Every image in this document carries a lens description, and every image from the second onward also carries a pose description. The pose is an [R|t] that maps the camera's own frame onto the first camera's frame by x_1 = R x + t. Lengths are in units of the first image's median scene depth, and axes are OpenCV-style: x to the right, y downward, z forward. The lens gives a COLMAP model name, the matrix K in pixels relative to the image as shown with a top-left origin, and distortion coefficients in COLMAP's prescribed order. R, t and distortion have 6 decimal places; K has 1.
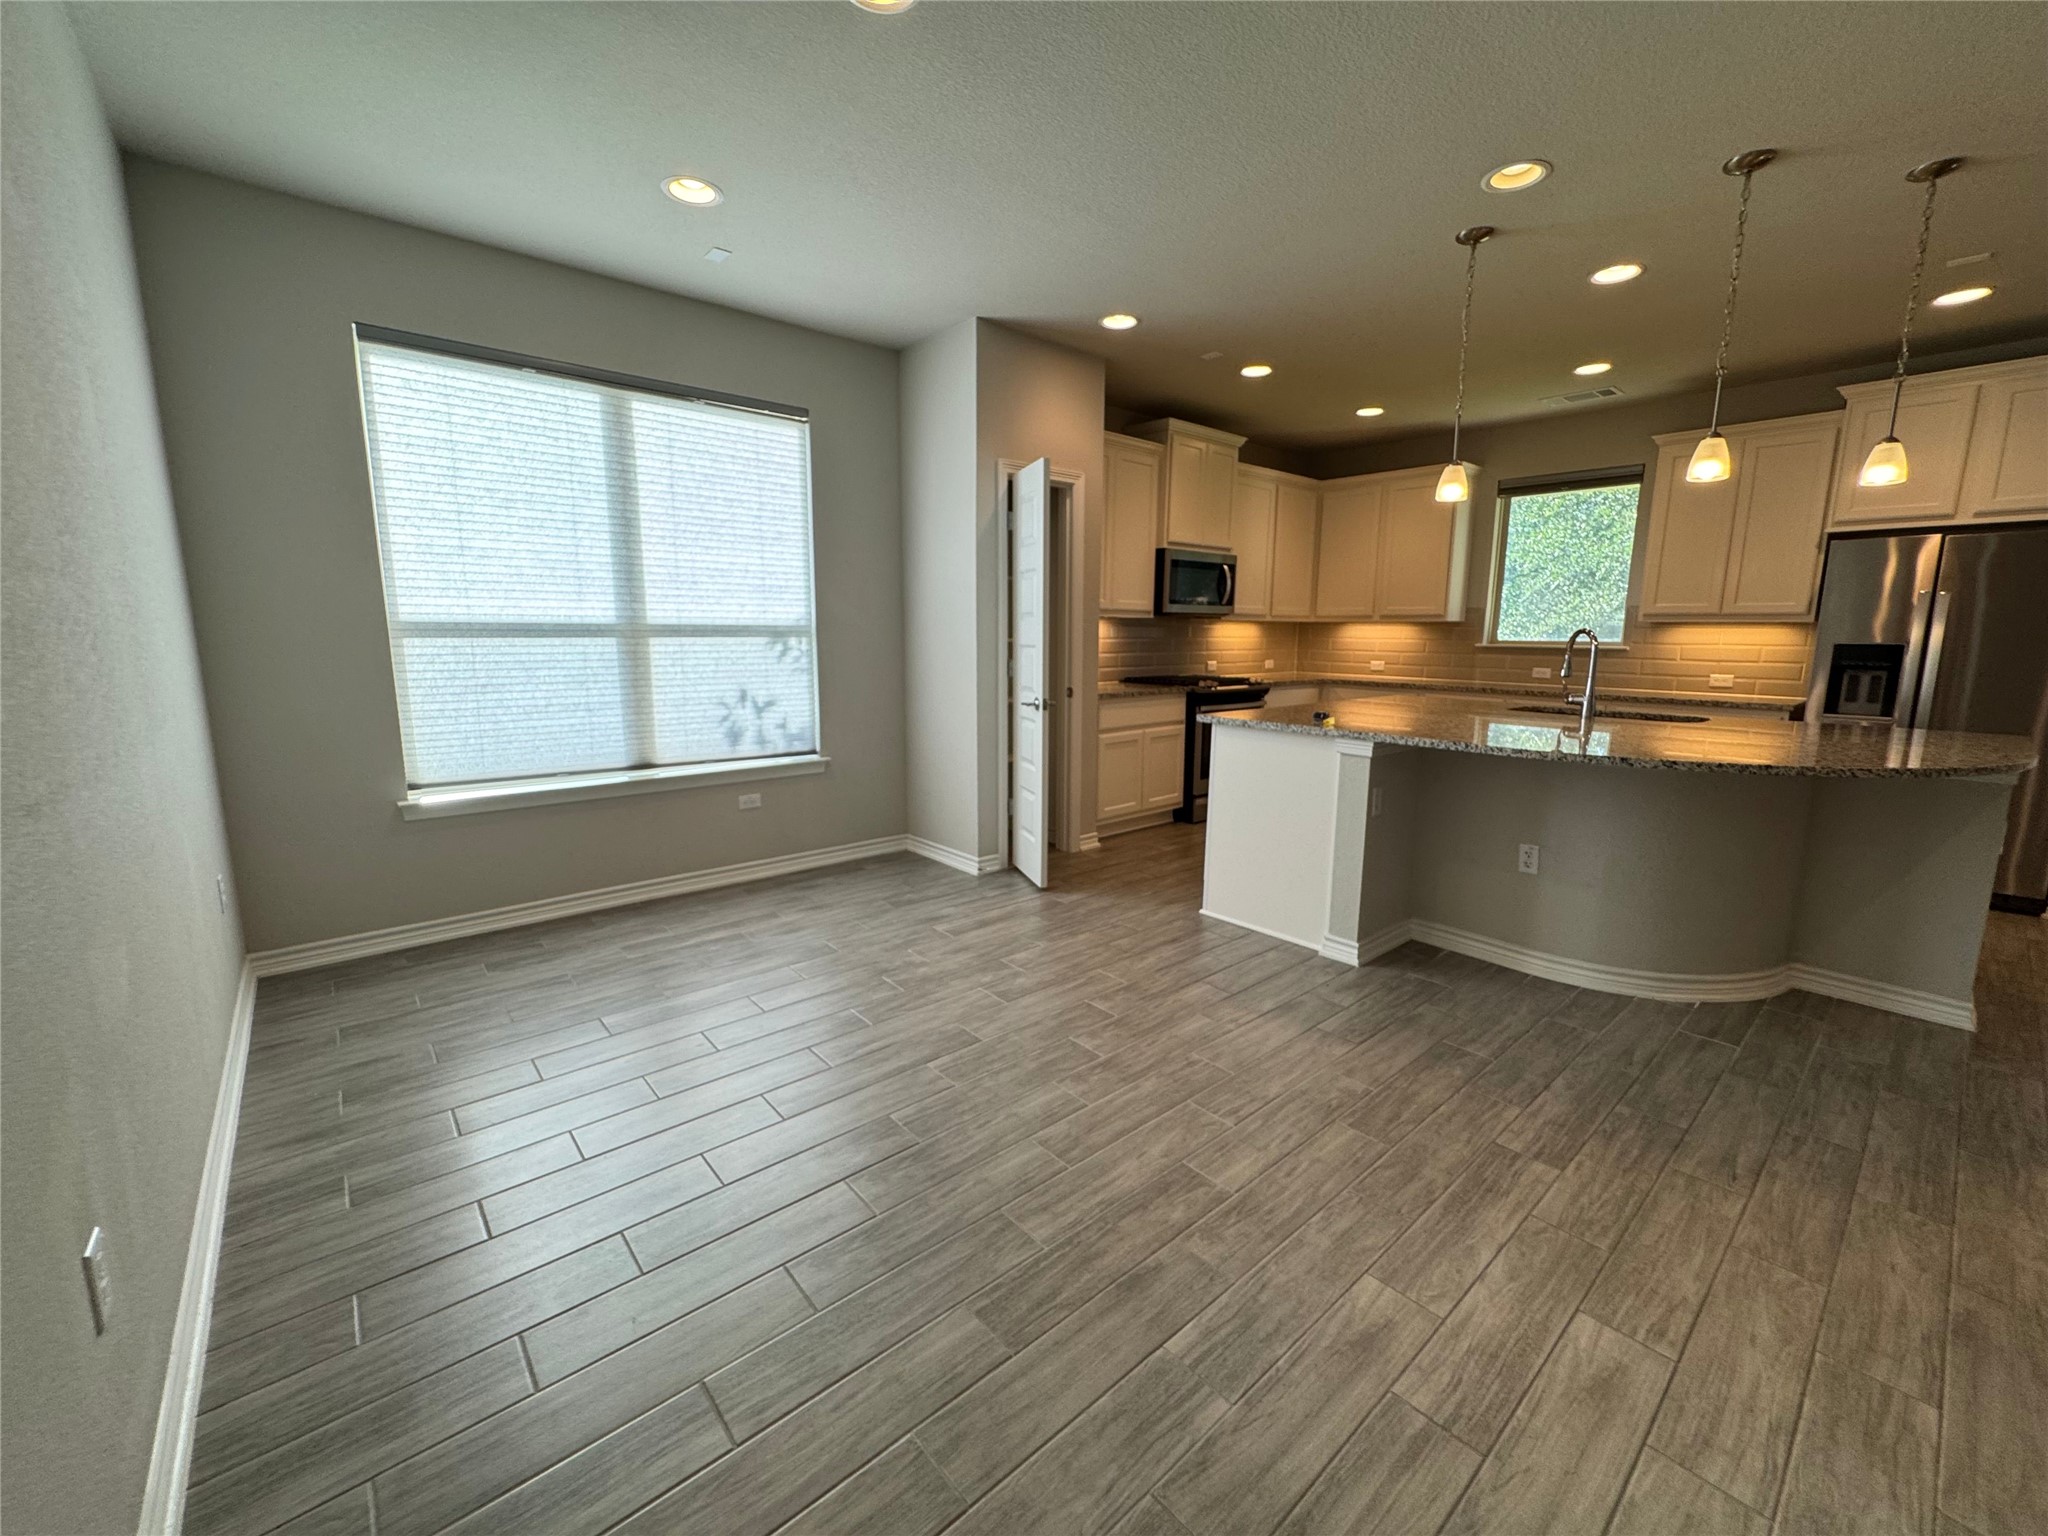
lens RADIAL K [[823.4, 0, 1023.2], [0, 823.4, 763.9], [0, 0, 1]] dist [-0.000497, 0.000045]
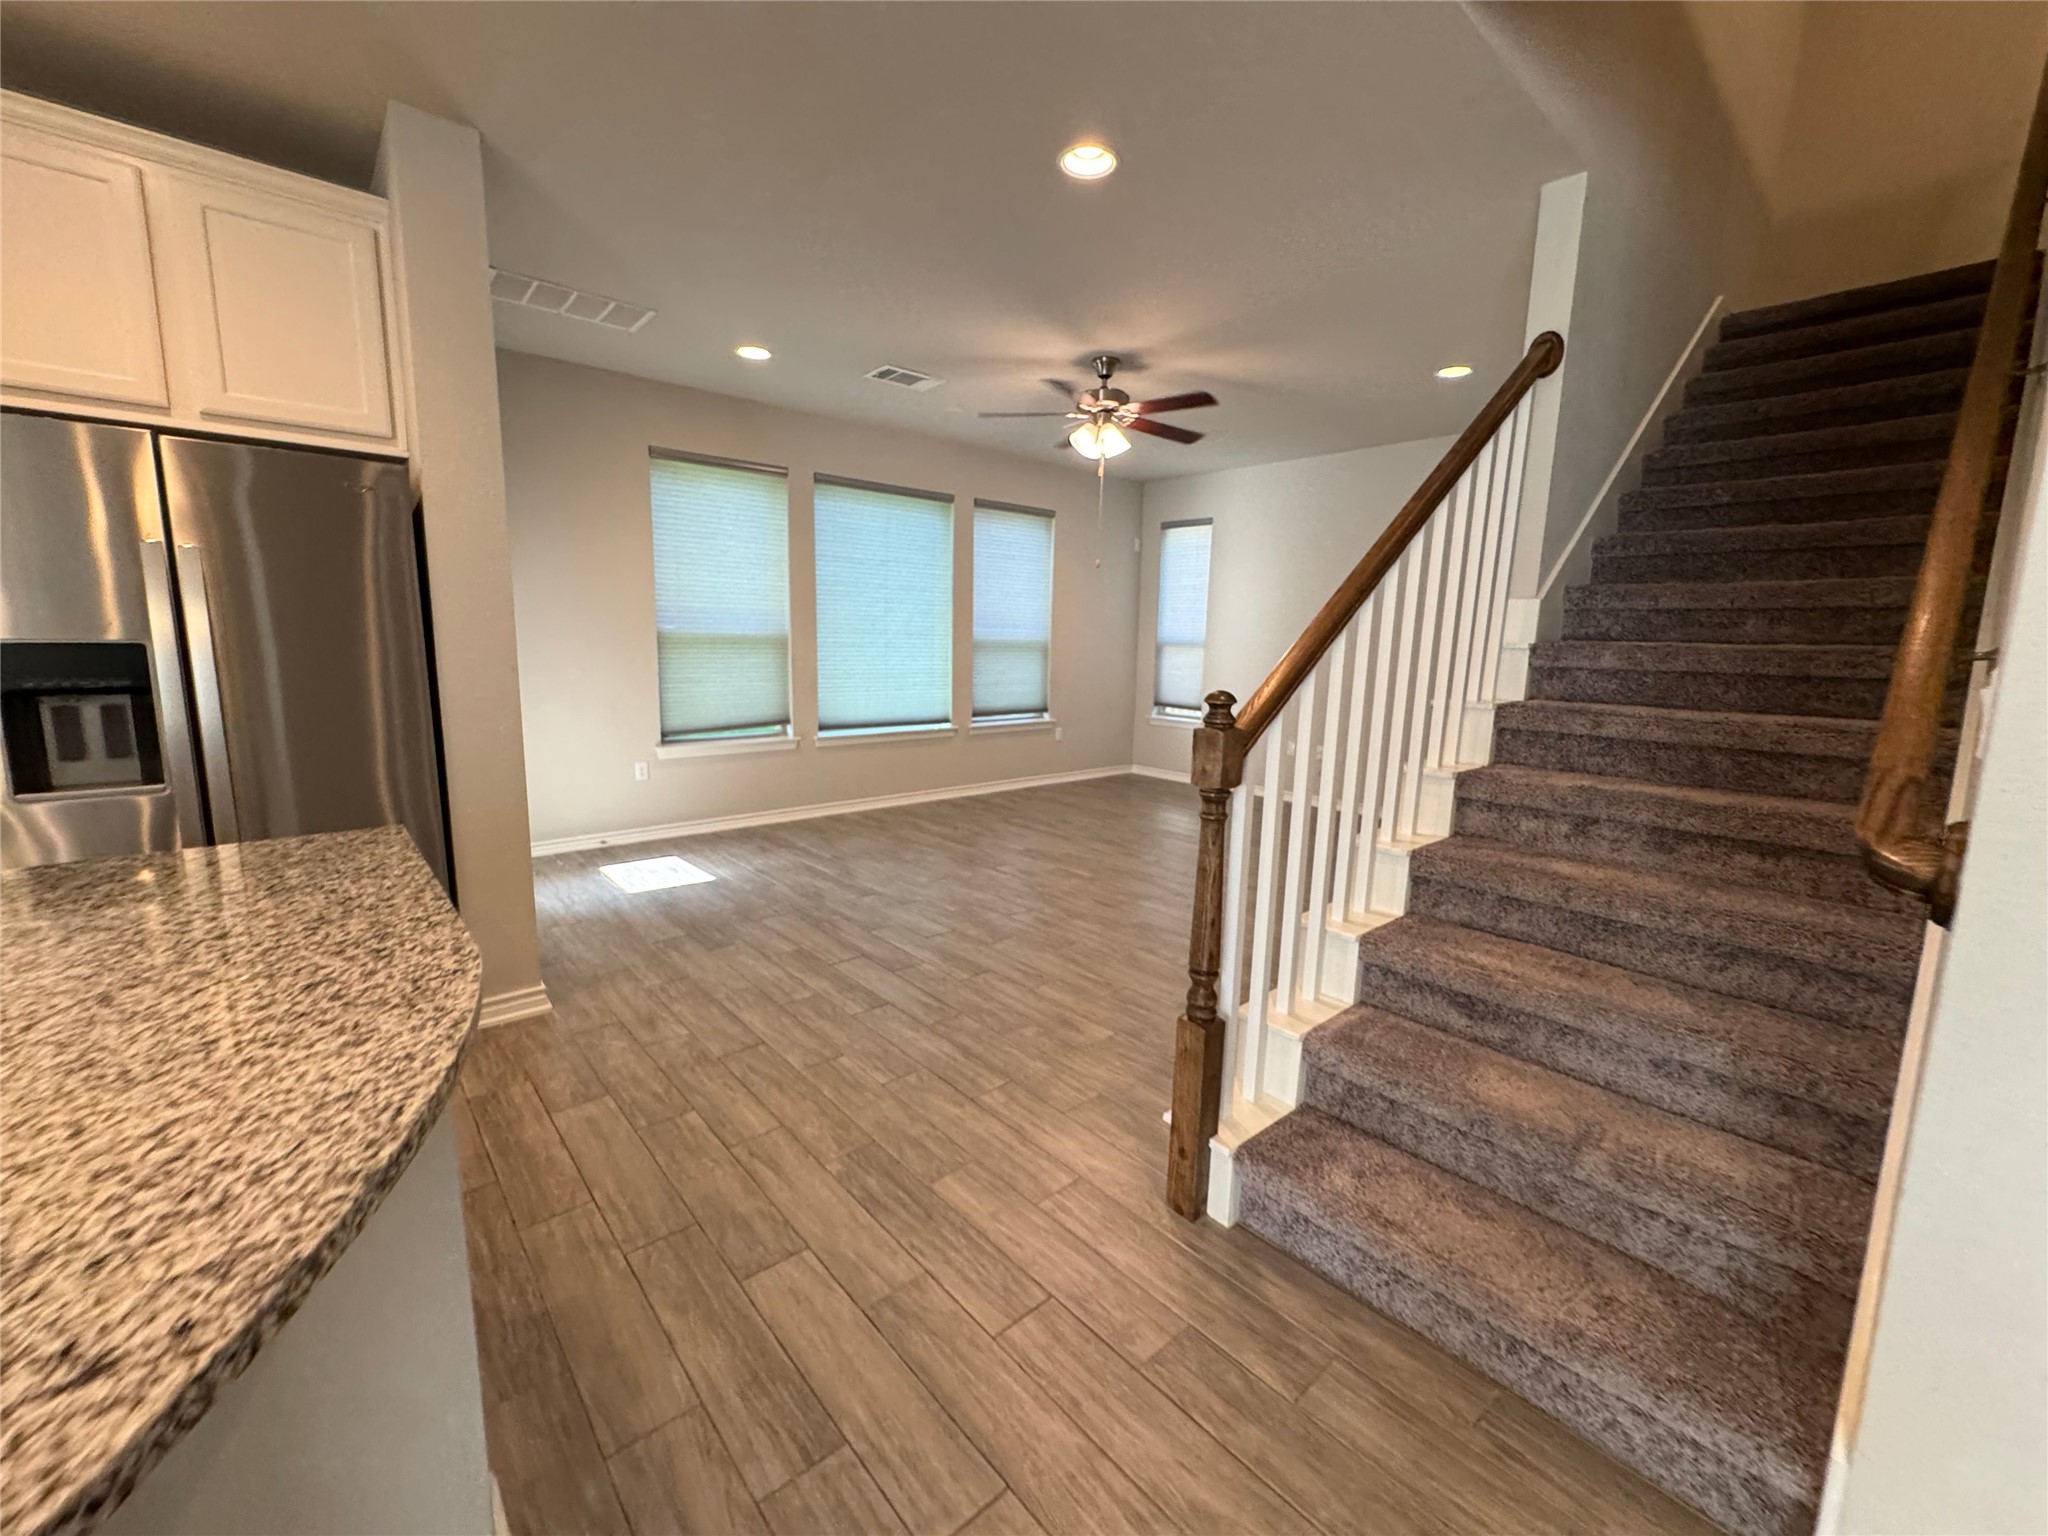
lens RADIAL K [[823.4, 0, 1023.2], [0, 823.4, 763.9], [0, 0, 1]] dist [-0.000497, 0.000045]
pose [[-0.019132, -0.159233, 0.987056, 0.518386], [0.142005, 0.976795, 0.160330, -0.072764], [-0.989681, 0.143234, 0.003924, 0.446677]]
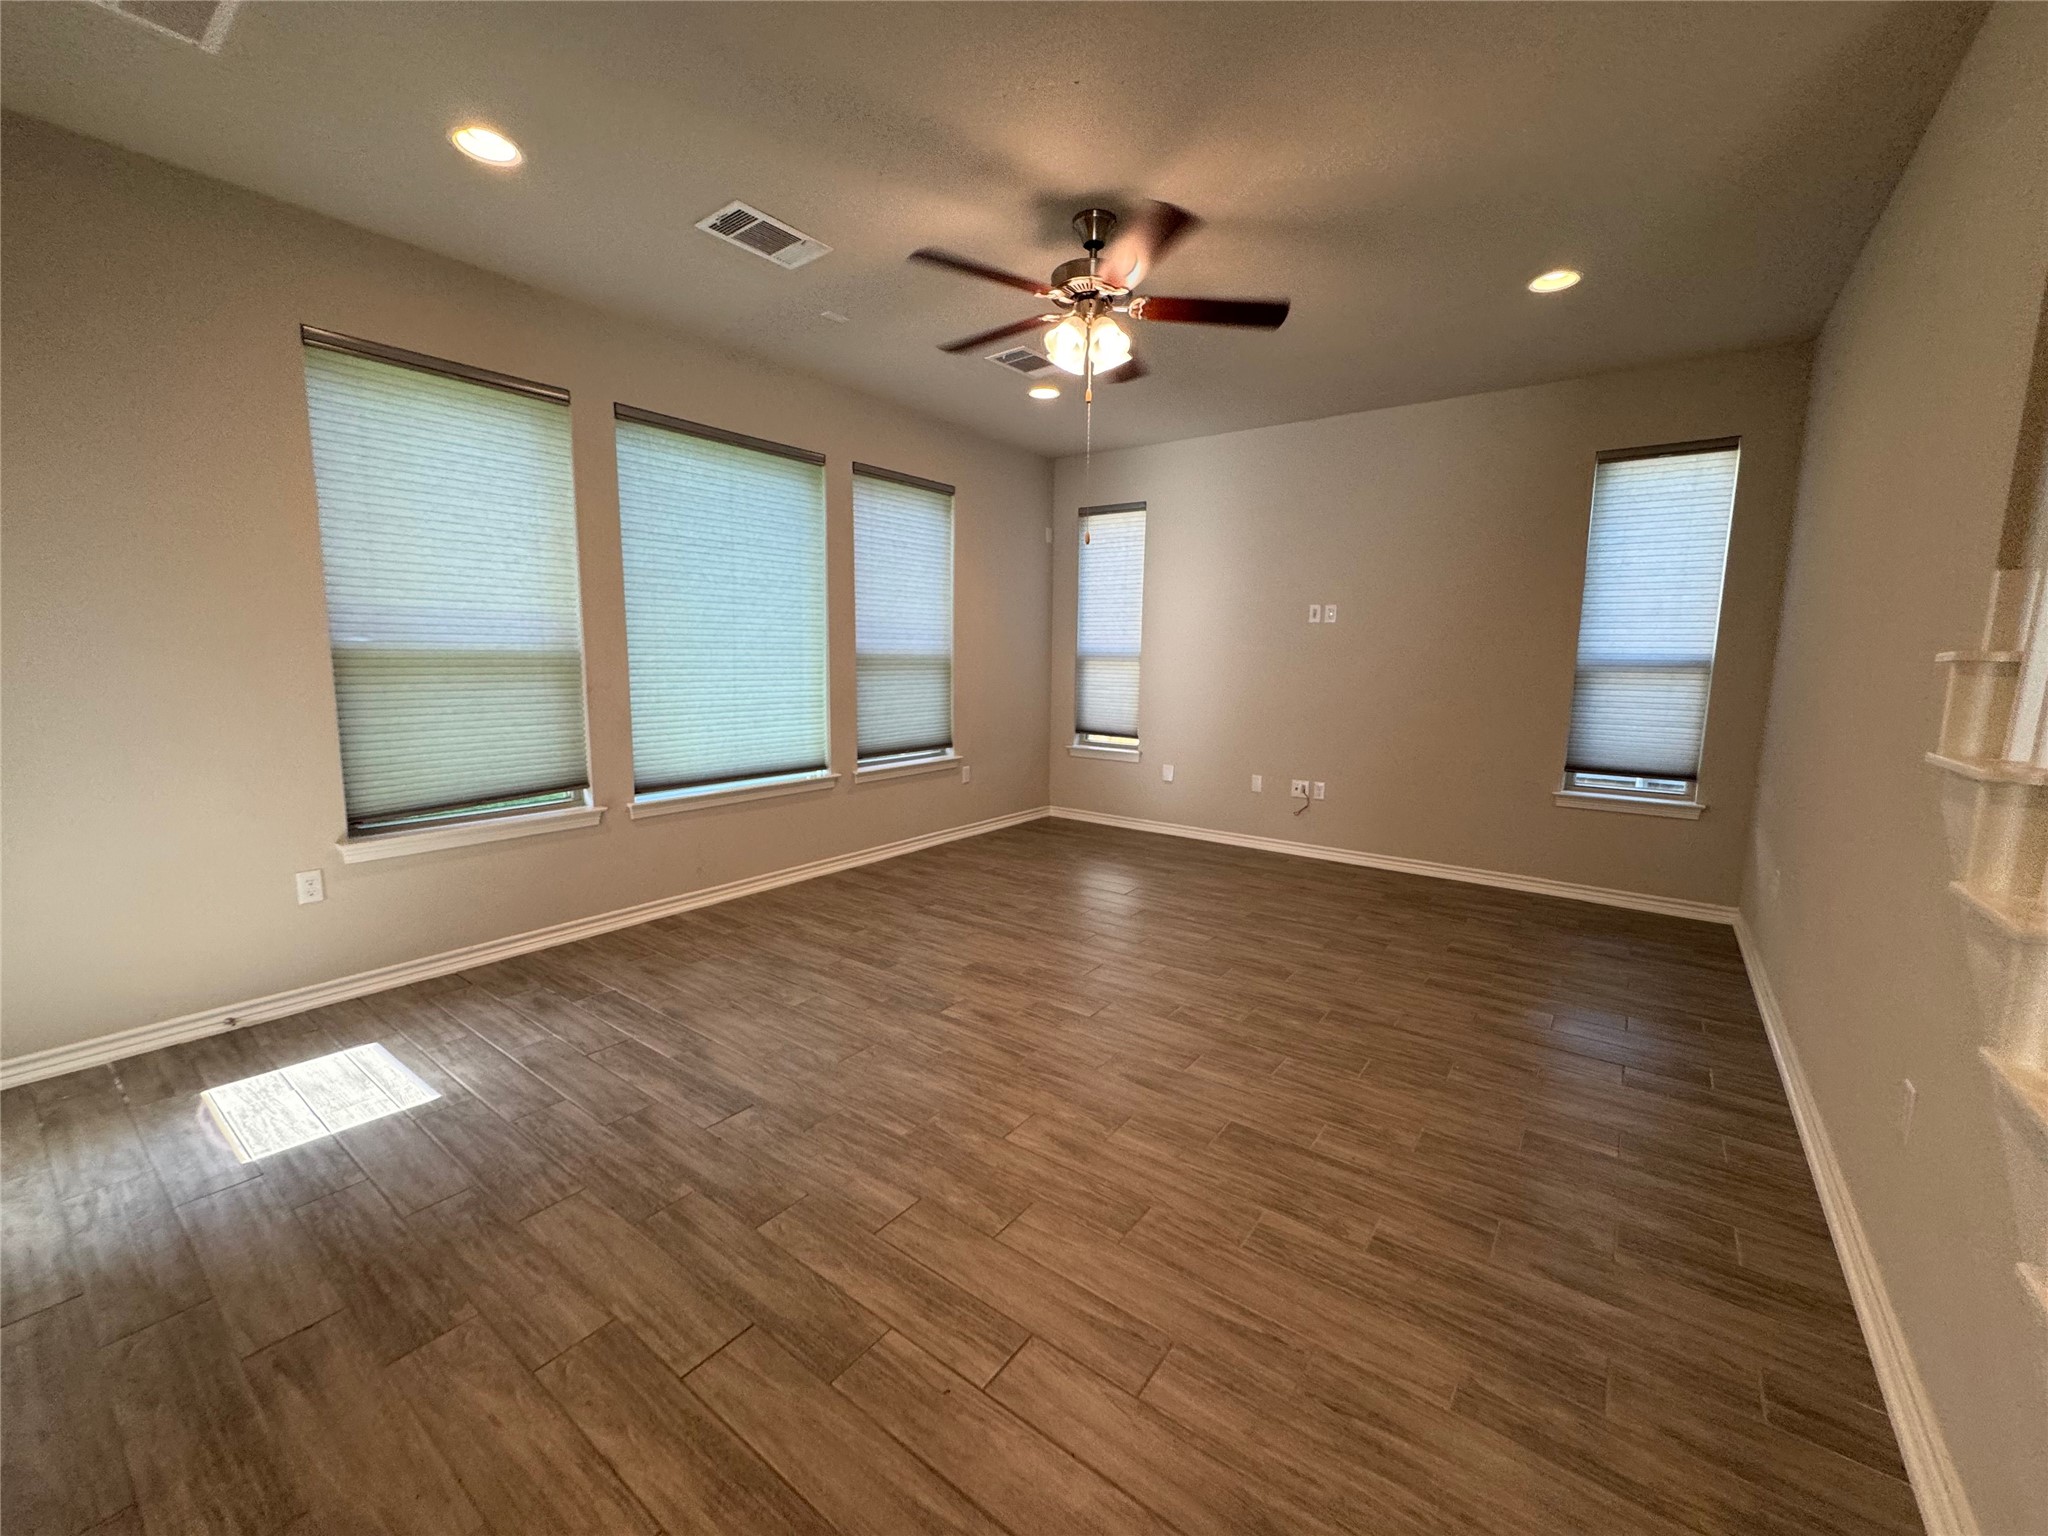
lens RADIAL K [[823.4, 0, 1023.2], [0, 823.4, 763.9], [0, 0, 1]] dist [-0.000497, 0.000045]
pose [[-0.218480, -0.140442, 0.965683, 0.918885], [0.145816, 0.973781, 0.174610, -0.084110], [-0.964886, 0.178961, -0.192273, 0.535980]]
